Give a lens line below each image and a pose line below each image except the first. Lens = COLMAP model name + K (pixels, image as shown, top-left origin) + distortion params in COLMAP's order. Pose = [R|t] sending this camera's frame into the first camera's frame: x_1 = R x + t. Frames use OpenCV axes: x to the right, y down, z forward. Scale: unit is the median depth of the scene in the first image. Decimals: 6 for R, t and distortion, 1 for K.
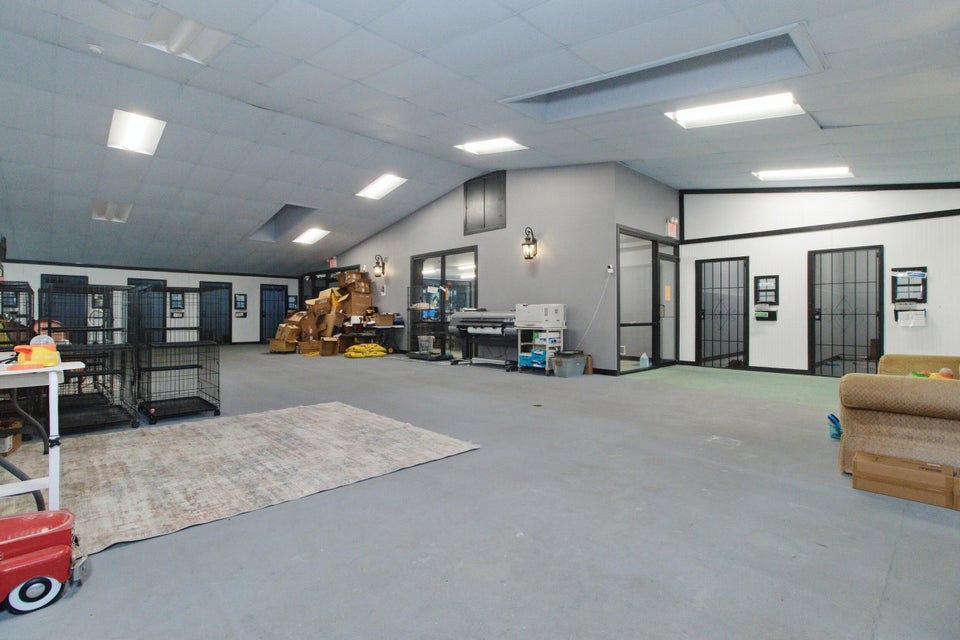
lens RADIAL K [[452.0, 0, 477.3], [0, 452.0, 315.4], [0, 0, 1]] dist [0.003836, 0.002218]
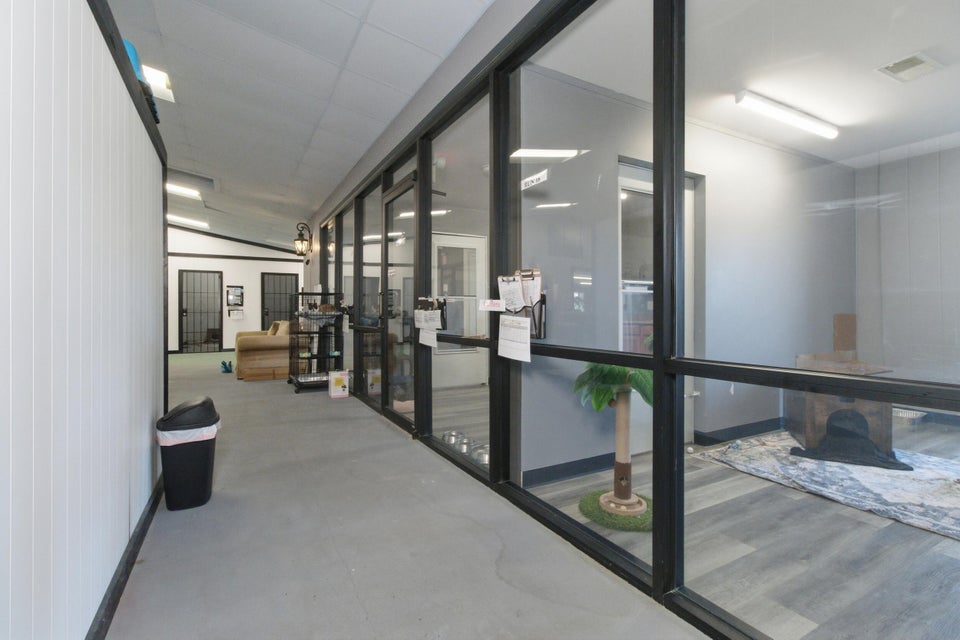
lens RADIAL K [[452.0, 0, 483.1], [0, 452.0, 314.1], [0, 0, 1]] dist [0.003836, 0.002218]
pose [[0.246098, -0.002282, 0.969242, -0.466008], [0.002293, 0.999996, 0.001772, 0.002726], [-0.969242, 0.001786, 0.246102, -0.328183]]
